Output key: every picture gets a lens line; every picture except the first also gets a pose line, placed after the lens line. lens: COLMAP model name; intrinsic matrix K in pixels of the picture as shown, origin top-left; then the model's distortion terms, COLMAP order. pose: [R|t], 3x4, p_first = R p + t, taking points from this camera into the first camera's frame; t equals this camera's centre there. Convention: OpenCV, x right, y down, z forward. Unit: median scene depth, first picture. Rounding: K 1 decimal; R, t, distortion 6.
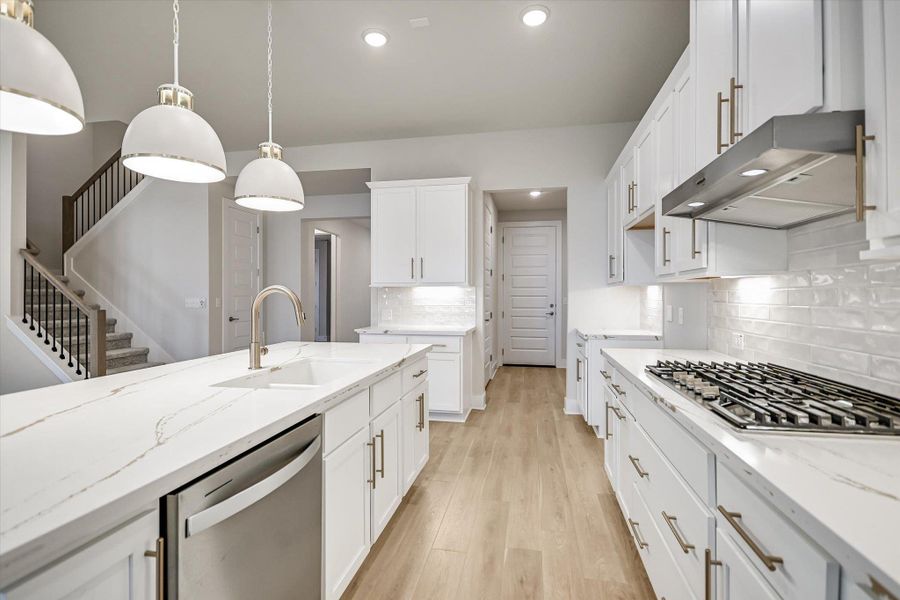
lens RADIAL K [[423.9, 0, 457.3], [0, 423.9, 293.1], [0, 0, 1]] dist [-0.001876, -0.002893]
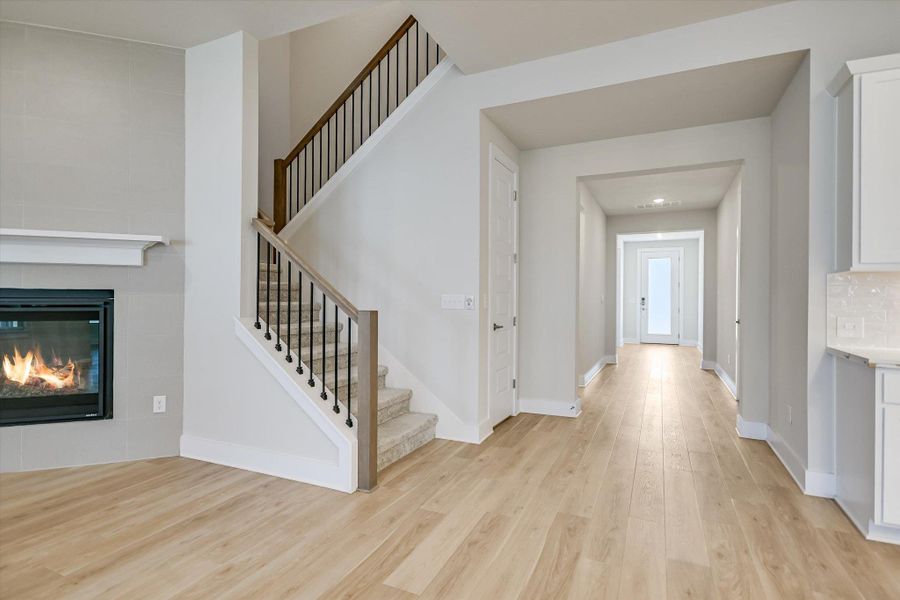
lens RADIAL K [[451.9, 0, 448.2], [0, 451.9, 300.9], [0, 0, 1]] dist [0.014179, -0.005084]
pose [[0.965512, 0.006307, -0.260283, -0.537189], [-0.003351, 0.999925, 0.011801, 0.015906], [0.260338, -0.010522, 0.965460, 0.373636]]
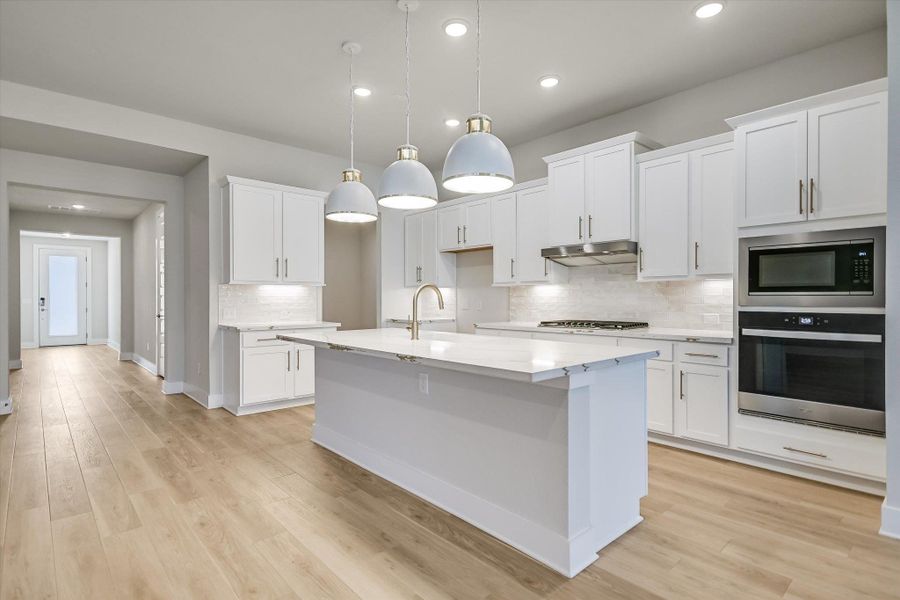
lens RADIAL K [[451.9, 0, 452.2], [0, 451.9, 295.9], [0, 0, 1]] dist [0.014179, -0.005084]
pose [[0.605944, 0.003609, 0.795499, -0.743287], [-0.003159, 0.999993, -0.002131, 0.013510], [-0.795501, -0.001222, 0.605951, -0.033913]]
